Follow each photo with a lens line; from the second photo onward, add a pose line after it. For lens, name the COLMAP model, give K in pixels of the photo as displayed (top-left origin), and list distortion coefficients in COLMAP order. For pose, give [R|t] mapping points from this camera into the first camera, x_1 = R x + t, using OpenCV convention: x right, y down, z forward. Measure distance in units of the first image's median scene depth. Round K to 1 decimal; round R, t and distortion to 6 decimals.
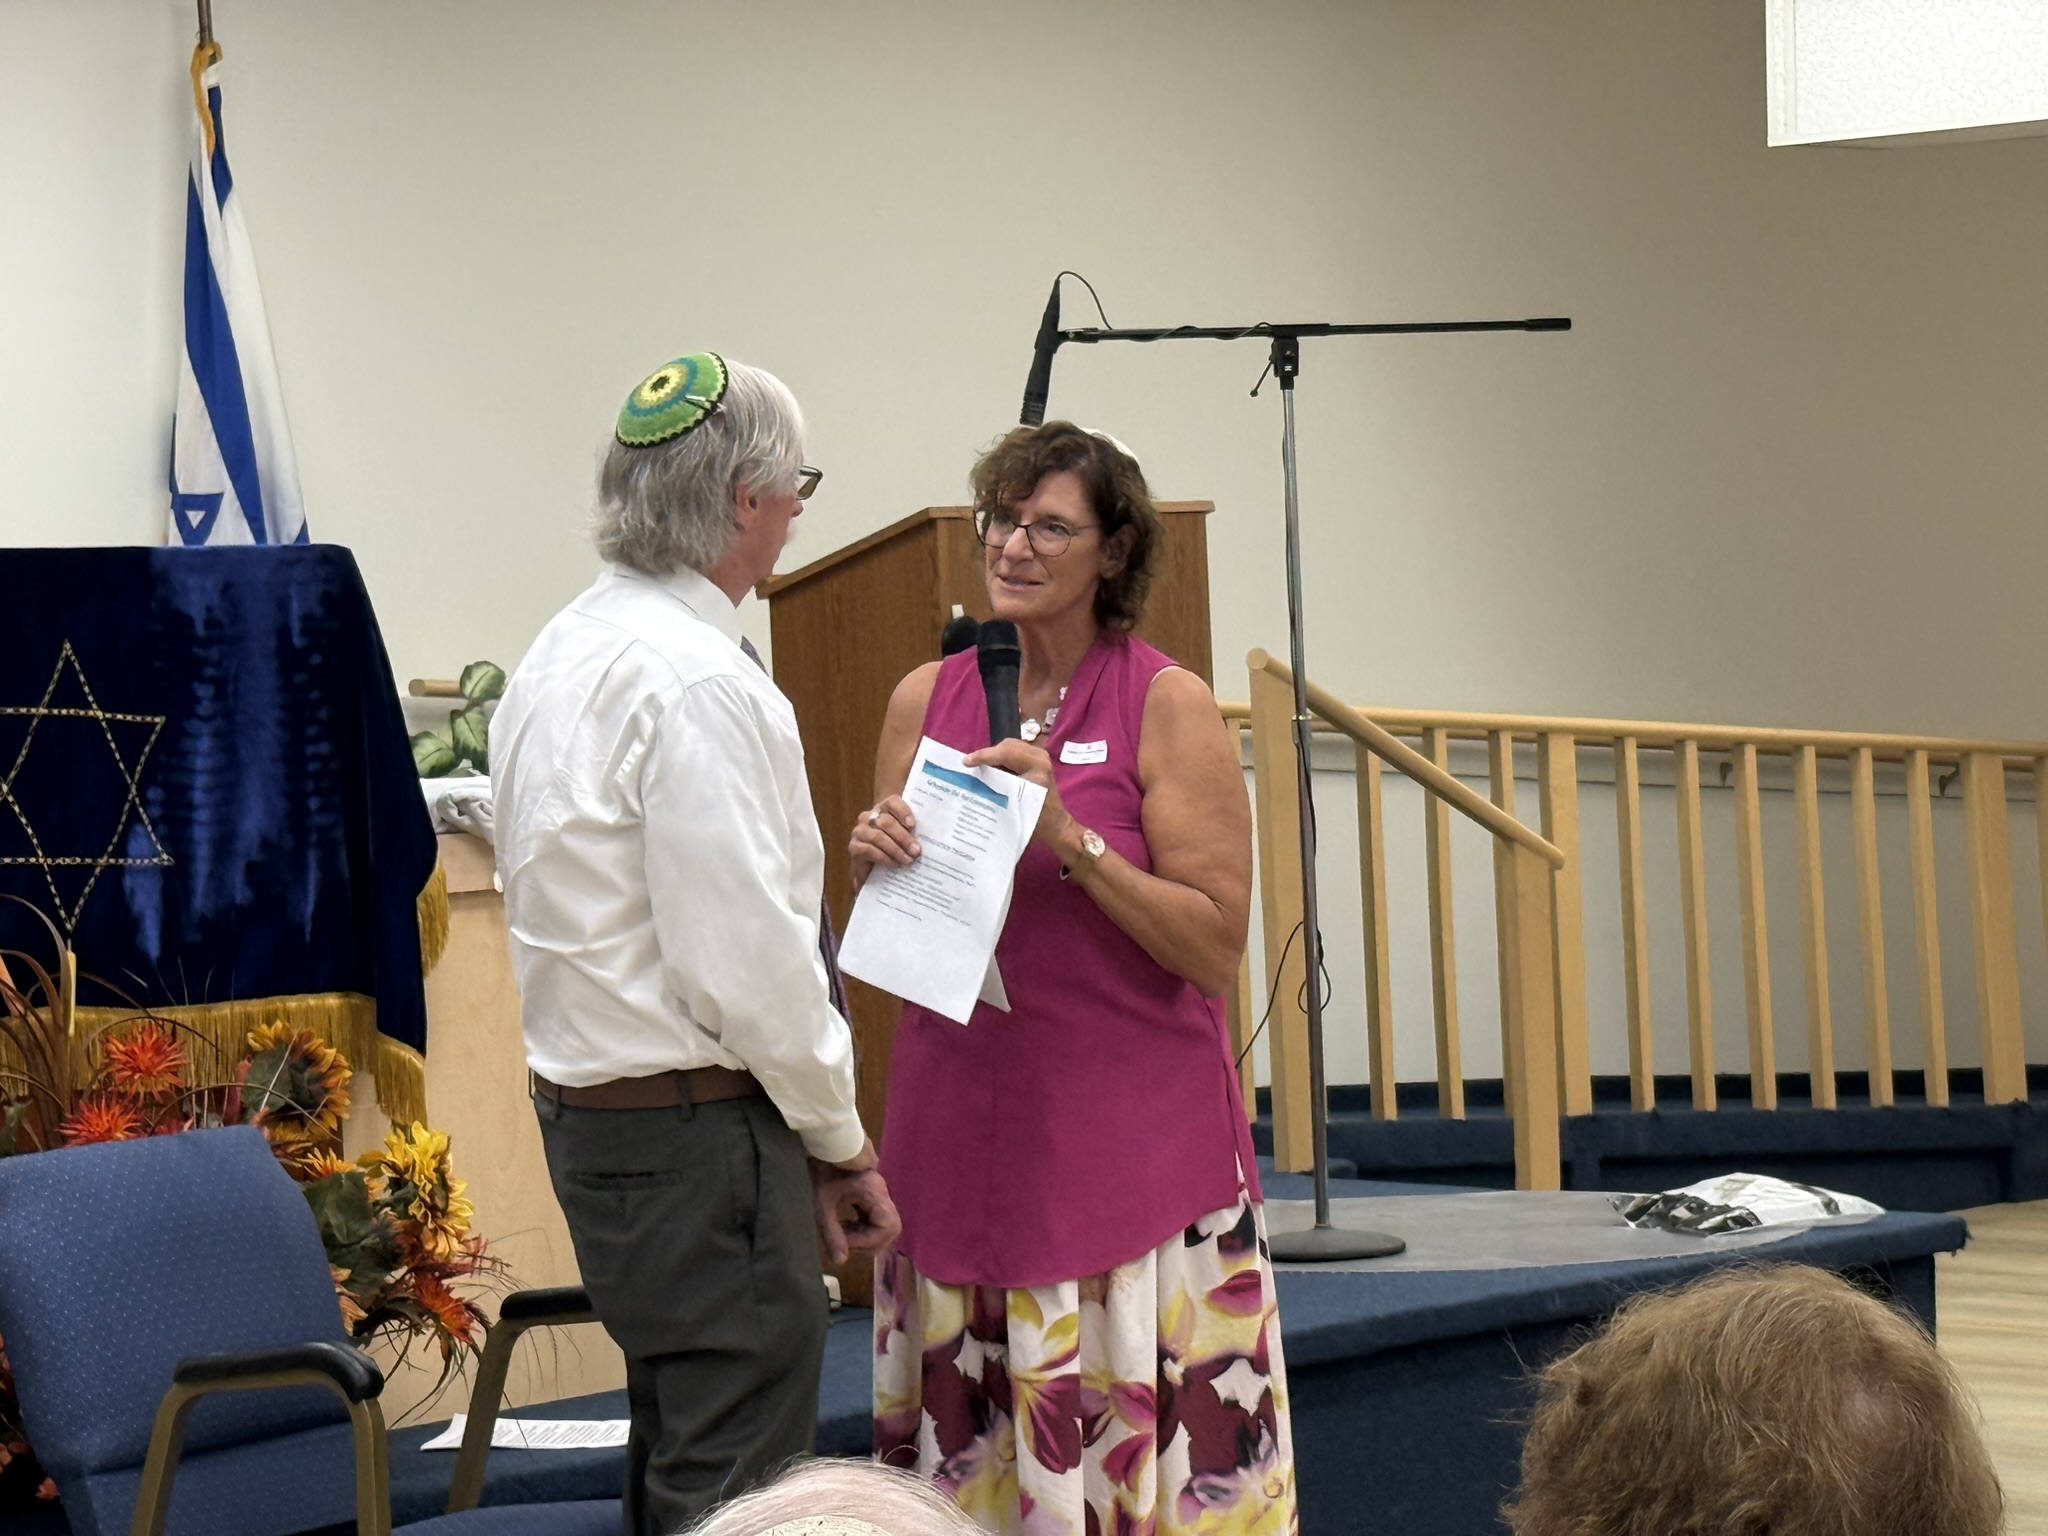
lens RADIAL K [[5688.6, 0, 1005.0], [0, 5688.6, 756.5], [0, 0, 1]] dist [0.154681, 0.000000]
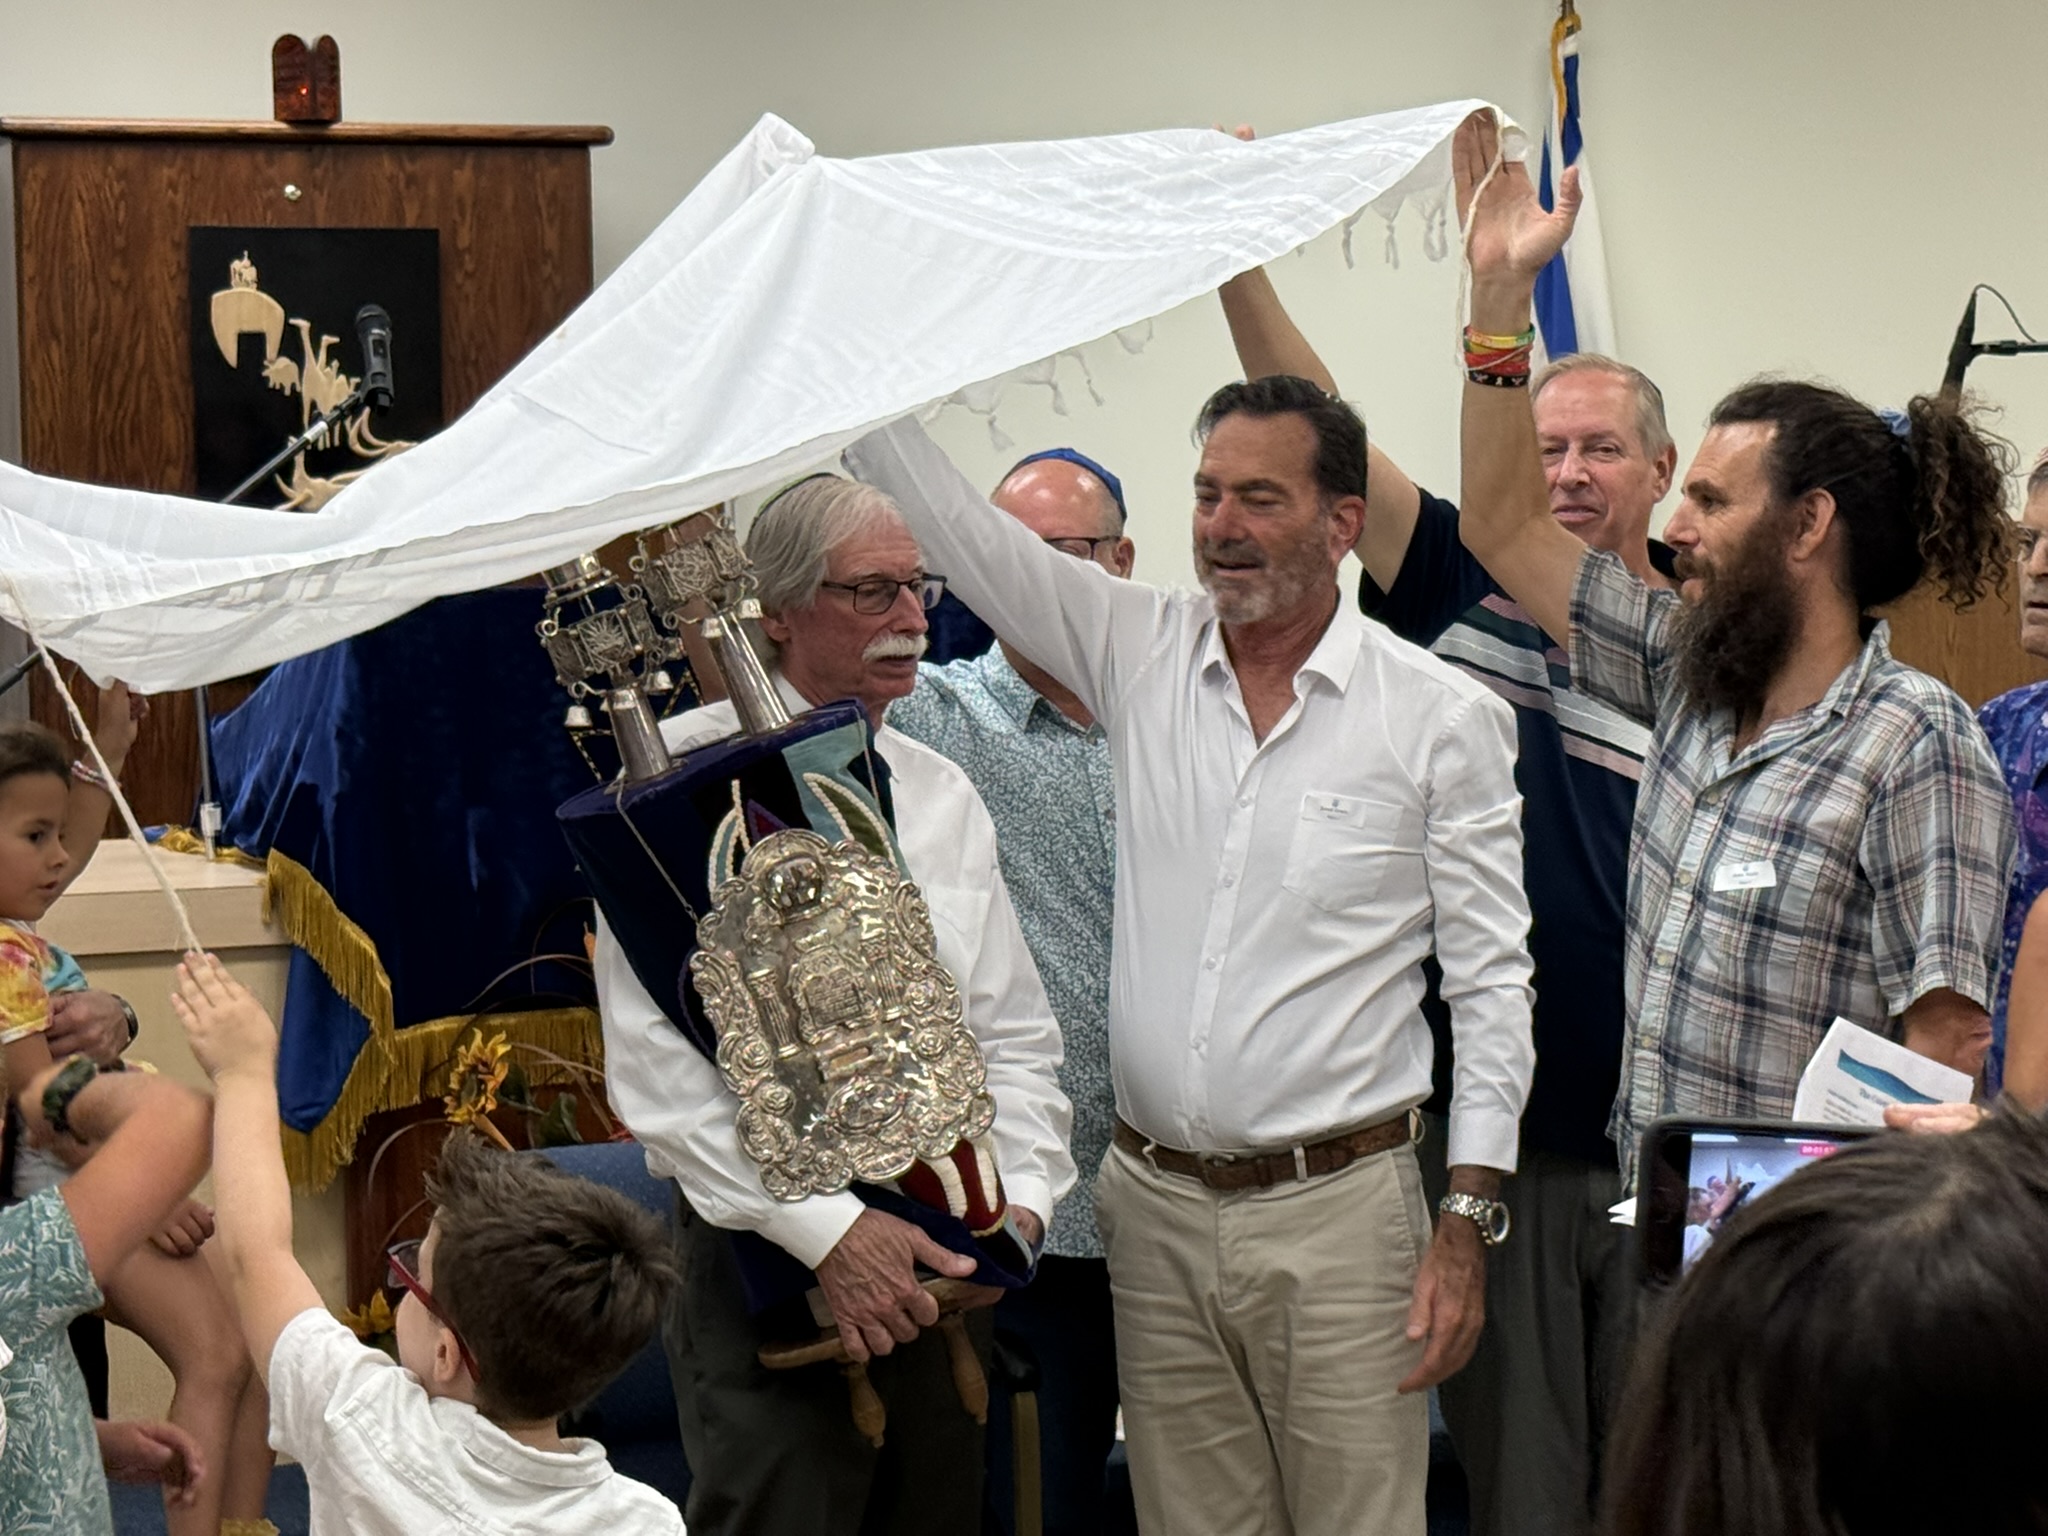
lens RADIAL K [[4675.0, 0, 1054.3], [0, 4675.0, 773.3], [0, 0, 1]] dist [0.162090, 0.000000]
pose [[0.890154, 0.062443, -0.451361, 0.303697], [-0.032537, 0.996748, 0.073726, -0.068200], [0.454497, -0.050942, 0.889291, 0.225452]]
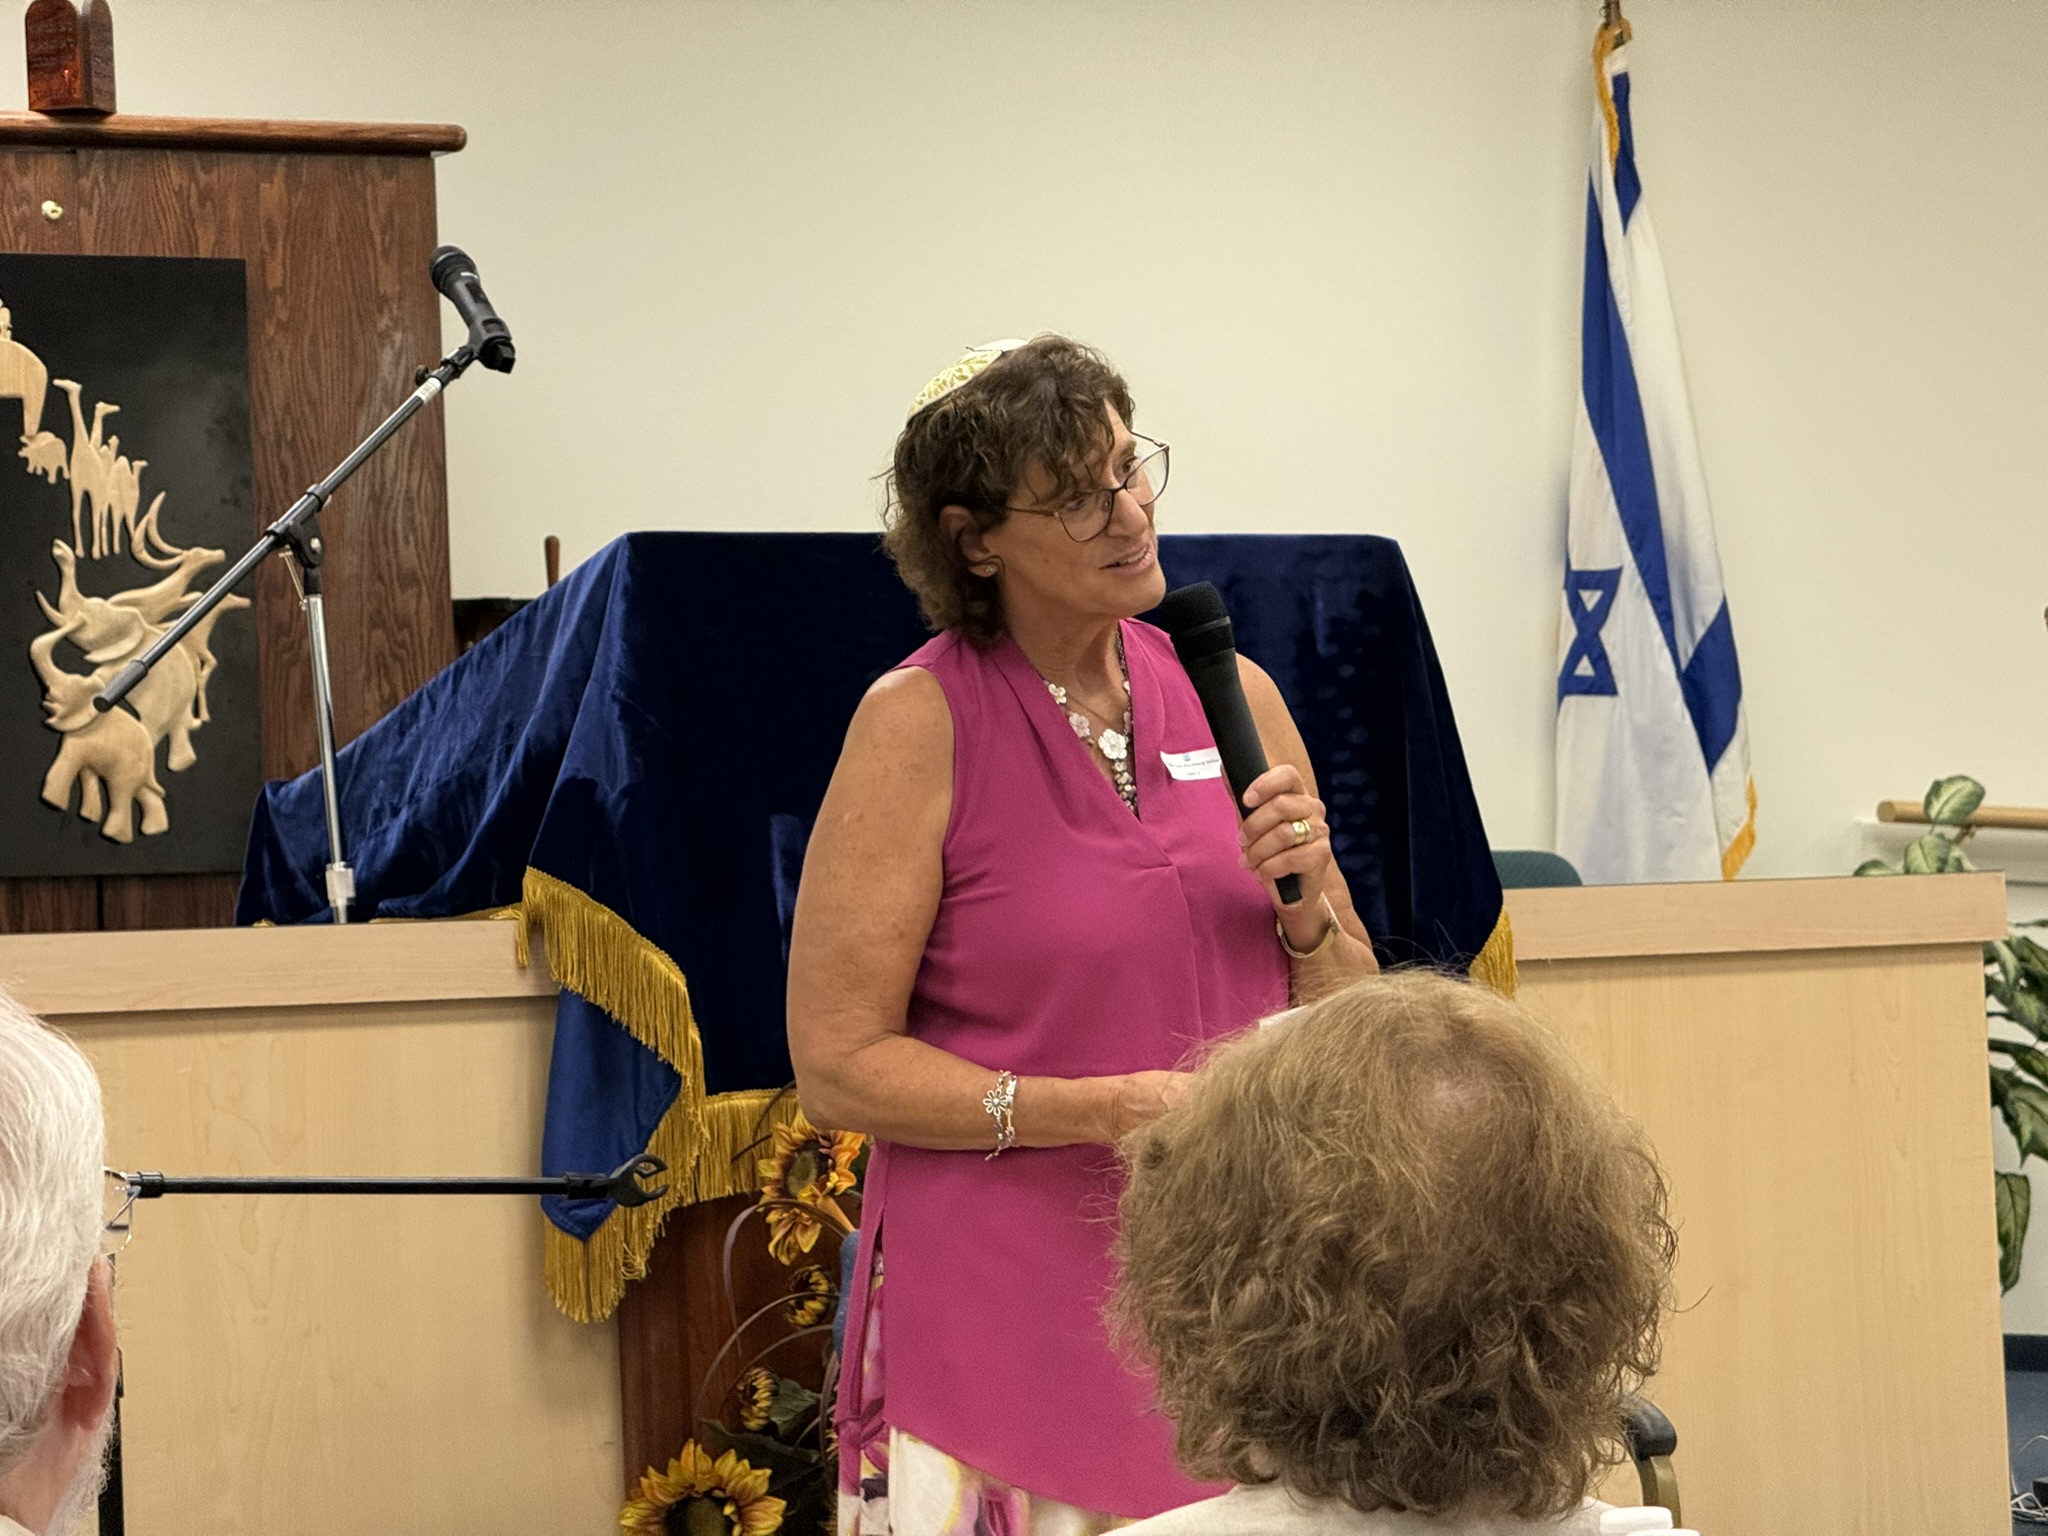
lens RADIAL K [[7231.9, 0, 940.0], [0, 7231.9, 774.8], [0, 0, 1]] dist [0.325310, 0.000000]
pose [[0.945395, -0.007639, -0.325837, 0.172526], [-0.006600, 0.999072, -0.042572, 0.044847], [0.325859, 0.042398, 0.944467, -0.019516]]
